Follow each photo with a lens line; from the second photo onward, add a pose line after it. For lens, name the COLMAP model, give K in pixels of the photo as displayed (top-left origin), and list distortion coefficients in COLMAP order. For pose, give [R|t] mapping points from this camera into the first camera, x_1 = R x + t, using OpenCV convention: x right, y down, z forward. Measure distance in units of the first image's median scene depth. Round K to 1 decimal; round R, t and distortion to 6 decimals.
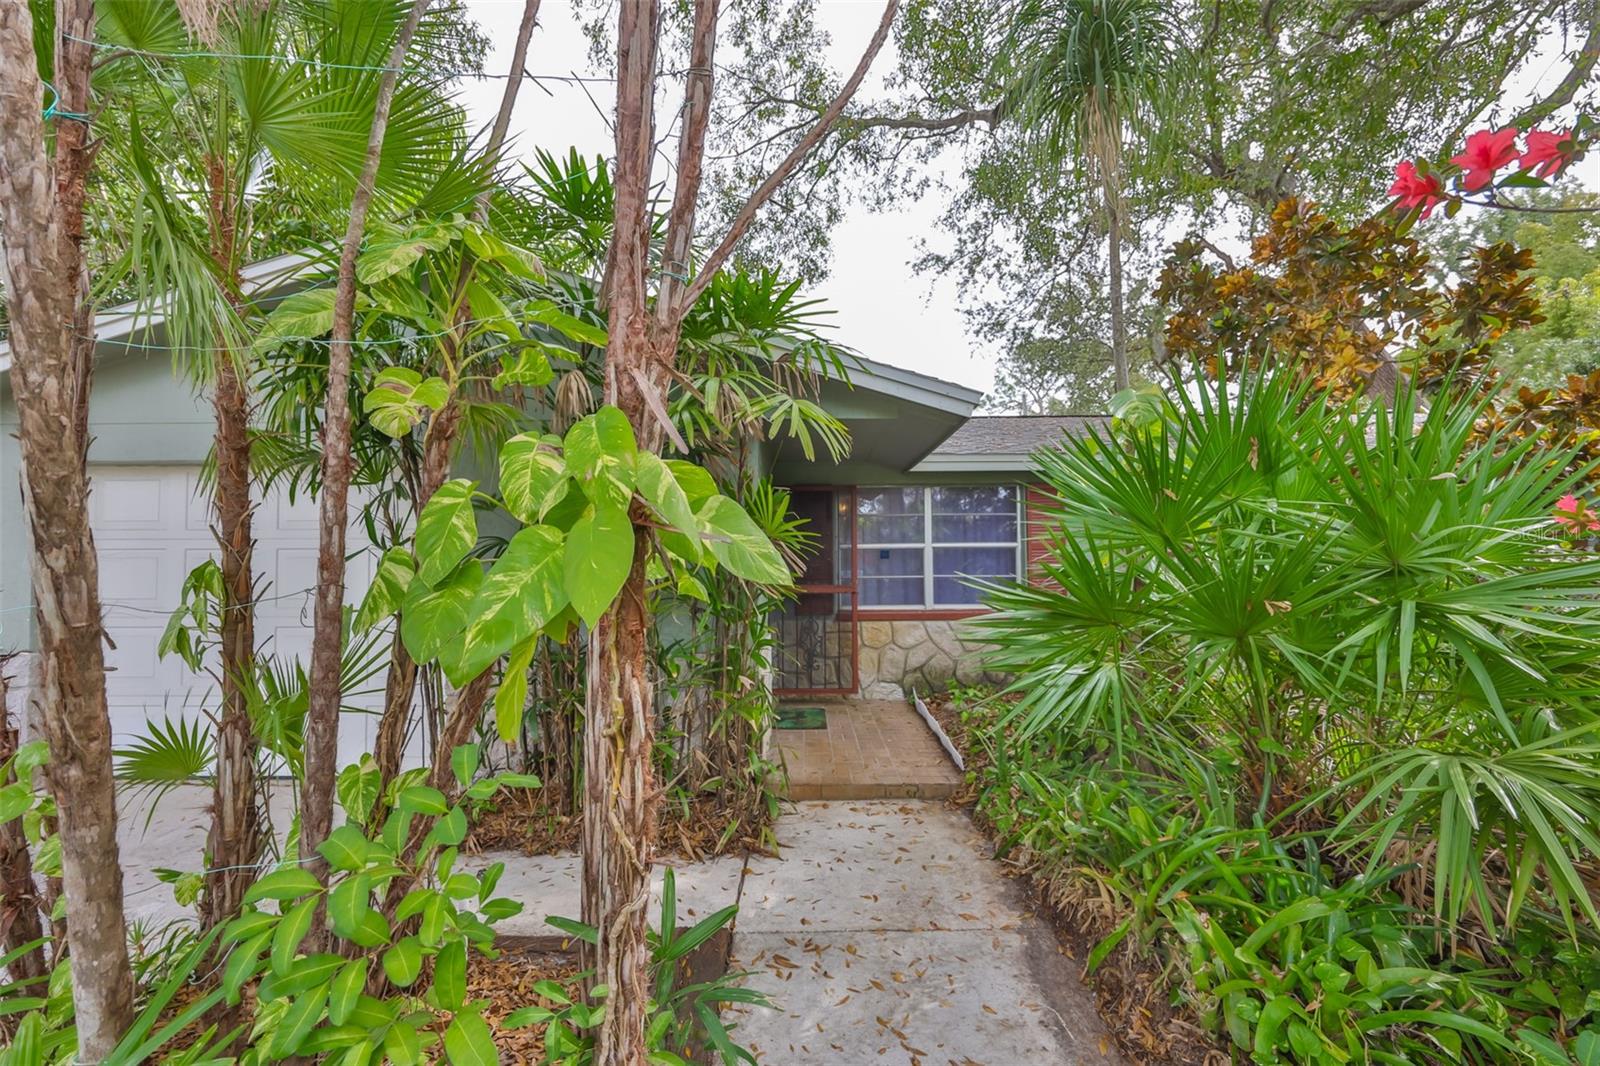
lens RADIAL K [[675.4, 0, 801.3], [0, 675.4, 538.7], [0, 0, 1]] dist [-0.003099, 0.000313]
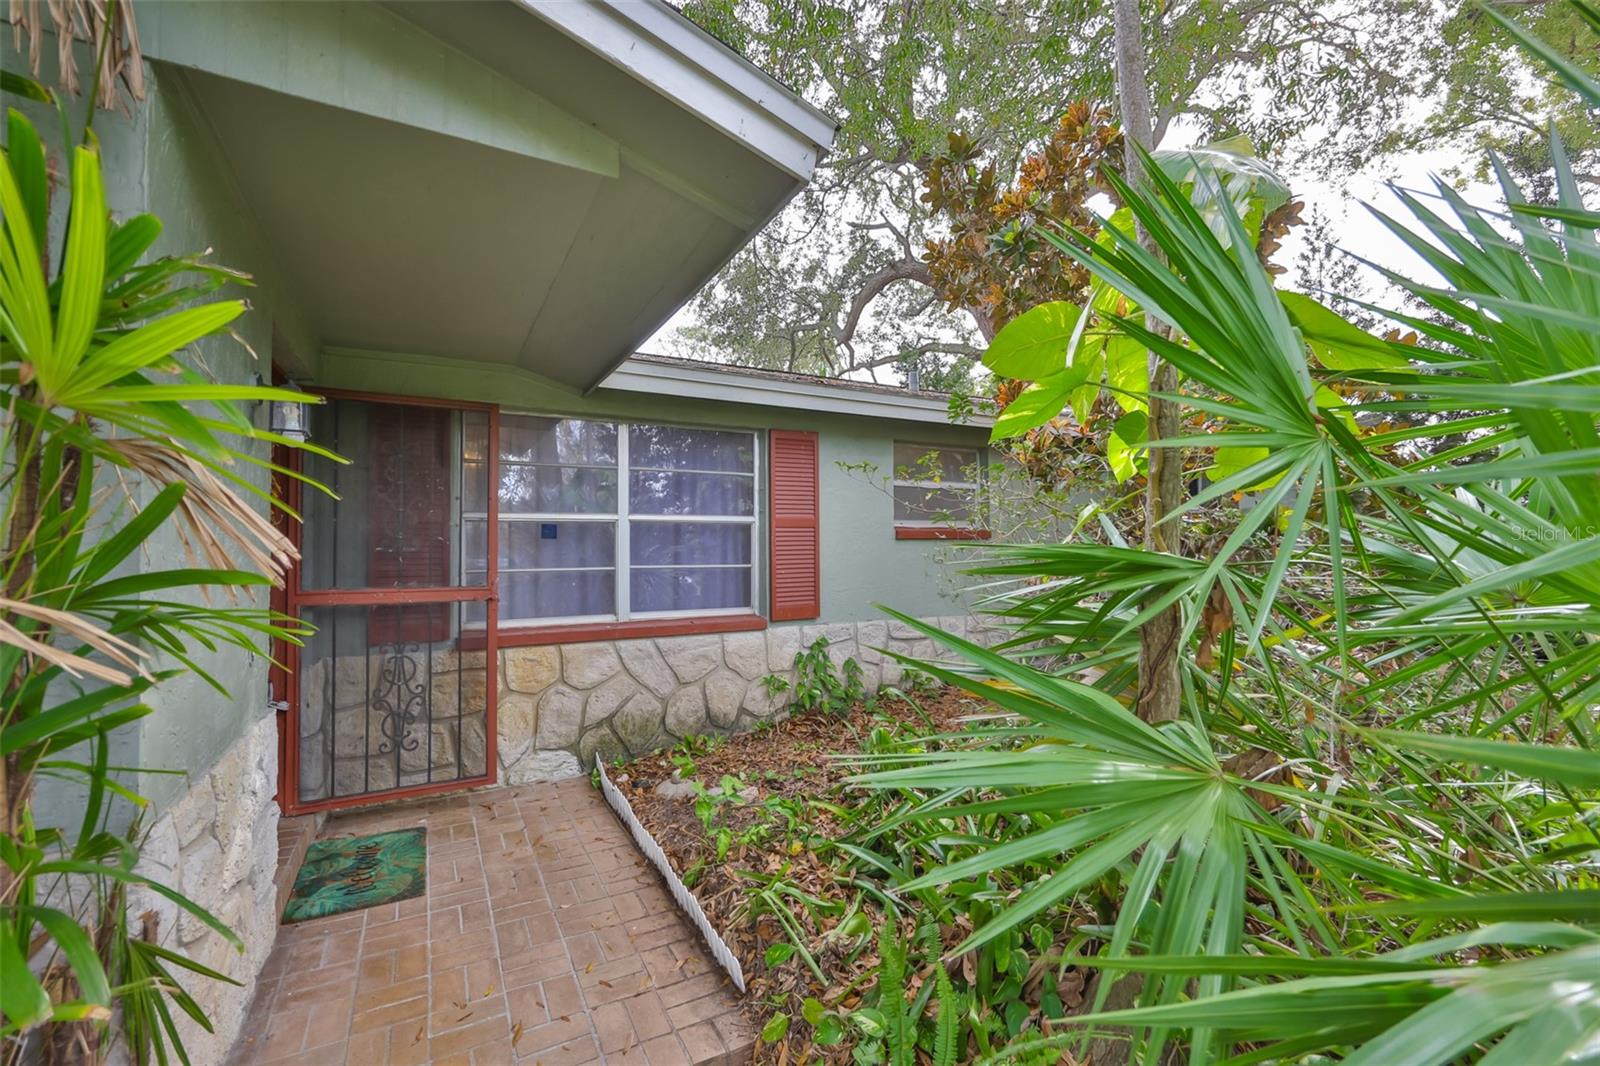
lens RADIAL K [[675.4, 0, 795.7], [0, 675.4, 533.1], [0, 0, 1]] dist [-0.003099, 0.000313]
pose [[0.877302, 0.011627, 0.479797, 0.030853], [-0.017304, 0.999823, 0.007410, 0.017083], [-0.479626, -0.014803, 0.877348, 0.389181]]
